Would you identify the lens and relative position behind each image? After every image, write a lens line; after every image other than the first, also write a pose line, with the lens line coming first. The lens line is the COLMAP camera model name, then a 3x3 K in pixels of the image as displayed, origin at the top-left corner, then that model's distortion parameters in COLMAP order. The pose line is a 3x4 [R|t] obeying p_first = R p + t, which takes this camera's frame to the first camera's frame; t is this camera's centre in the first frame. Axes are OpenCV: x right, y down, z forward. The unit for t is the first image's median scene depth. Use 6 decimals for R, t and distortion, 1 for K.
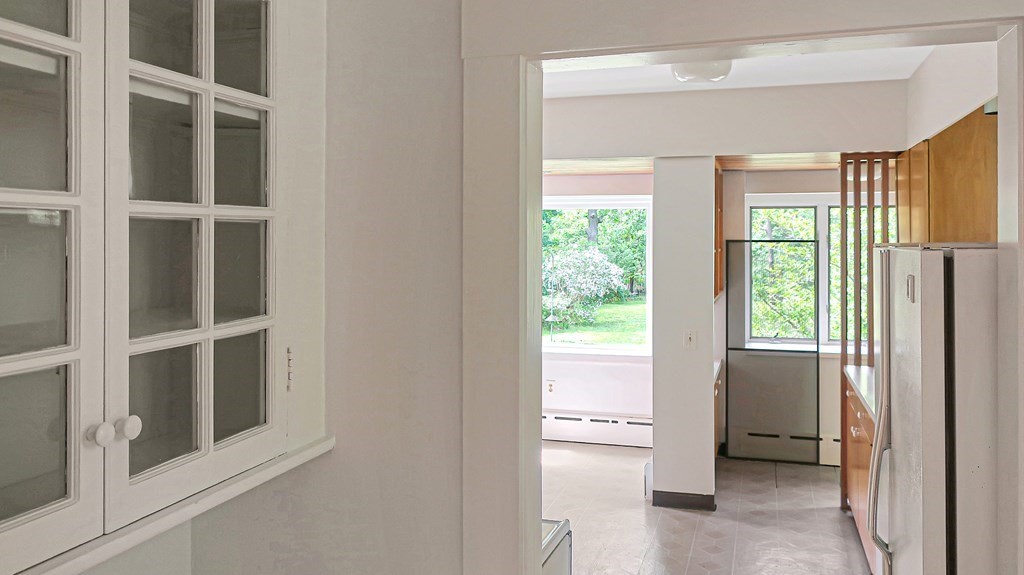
lens RADIAL K [[841.1, 0, 512.0], [0, 841.1, 287.5], [0, 0, 1]] dist [-0.004349, 0.001770]
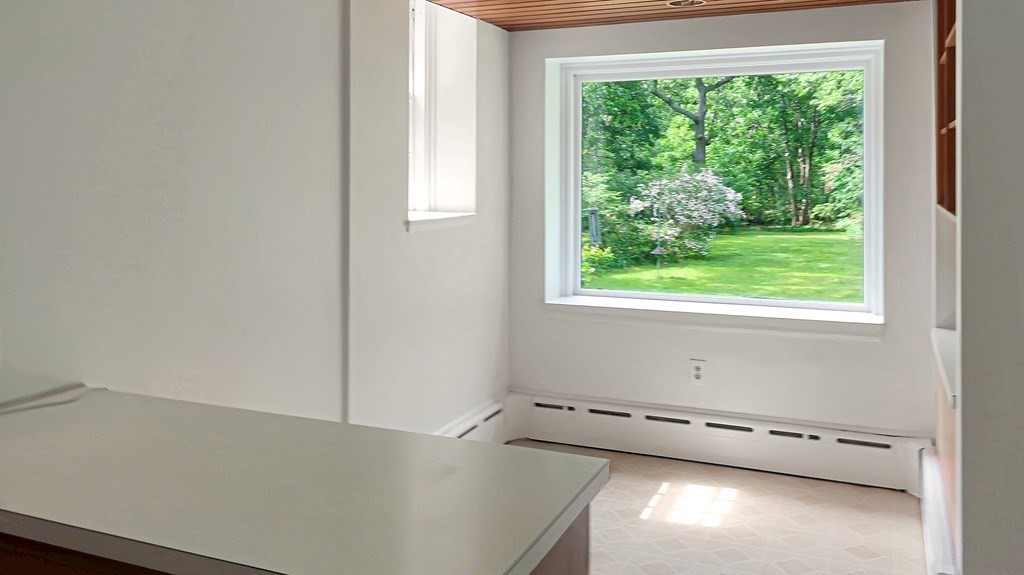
lens RADIAL K [[841.1, 0, 512.0], [0, 841.1, 287.5], [0, 0, 1]] dist [-0.004349, 0.001770]
pose [[0.993707, 0.009565, -0.111604, -0.005120], [-0.000367, 0.996620, 0.082148, 0.002872], [0.112012, -0.081590, 0.990352, 0.109579]]
